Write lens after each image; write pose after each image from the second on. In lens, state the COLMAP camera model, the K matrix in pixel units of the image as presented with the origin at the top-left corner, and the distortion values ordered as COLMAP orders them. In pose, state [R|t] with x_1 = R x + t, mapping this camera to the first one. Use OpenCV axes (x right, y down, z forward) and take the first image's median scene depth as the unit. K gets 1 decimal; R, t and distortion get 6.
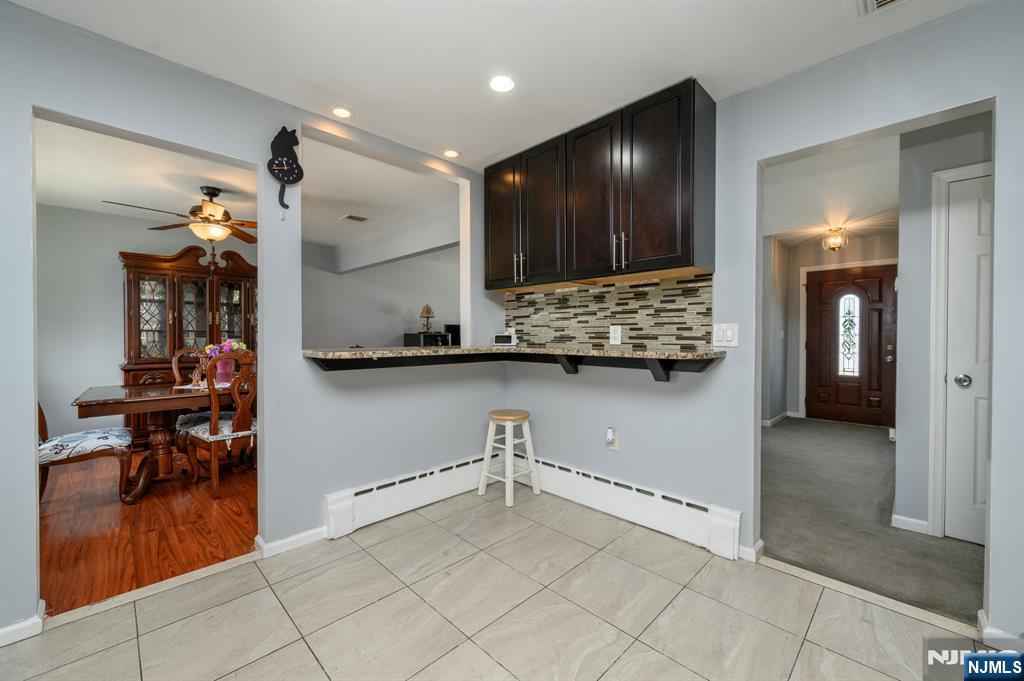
lens RADIAL K [[404.1, 0, 512.0], [0, 404.1, 342.3], [0, 0, 1]] dist [0.000764, 0.000413]
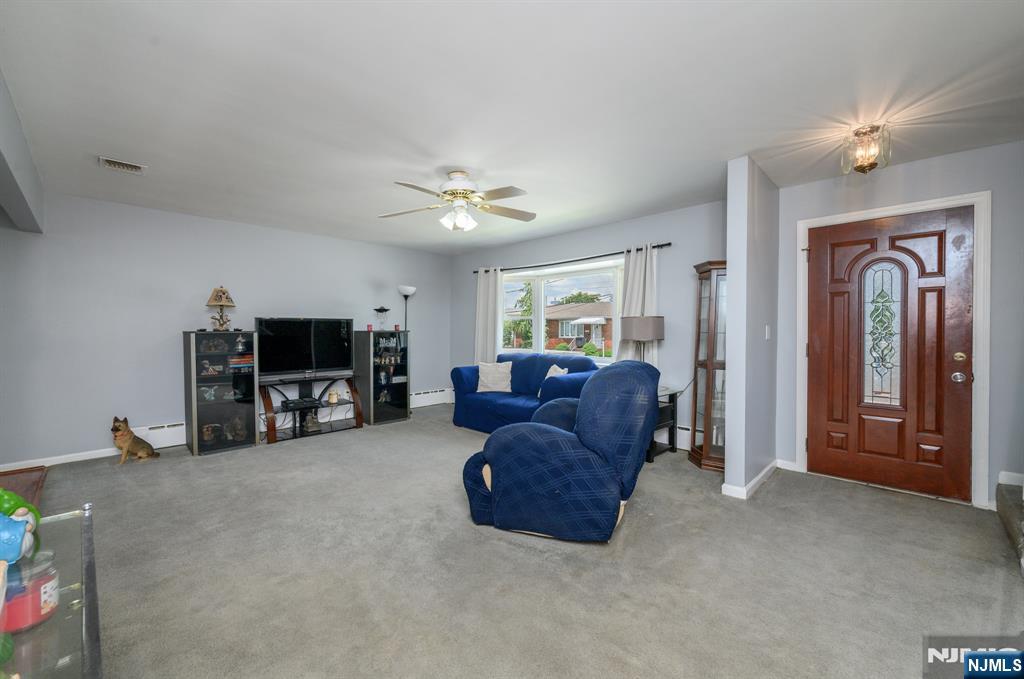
lens RADIAL K [[404.1, 0, 509.6], [0, 404.1, 332.9], [0, 0, 1]] dist [0.000764, 0.000413]
pose [[0.999982, -0.004302, 0.004186, 0.297033], [0.004305, 0.999990, -0.000785, -0.020923], [-0.004183, 0.000803, 0.999991, 0.421786]]
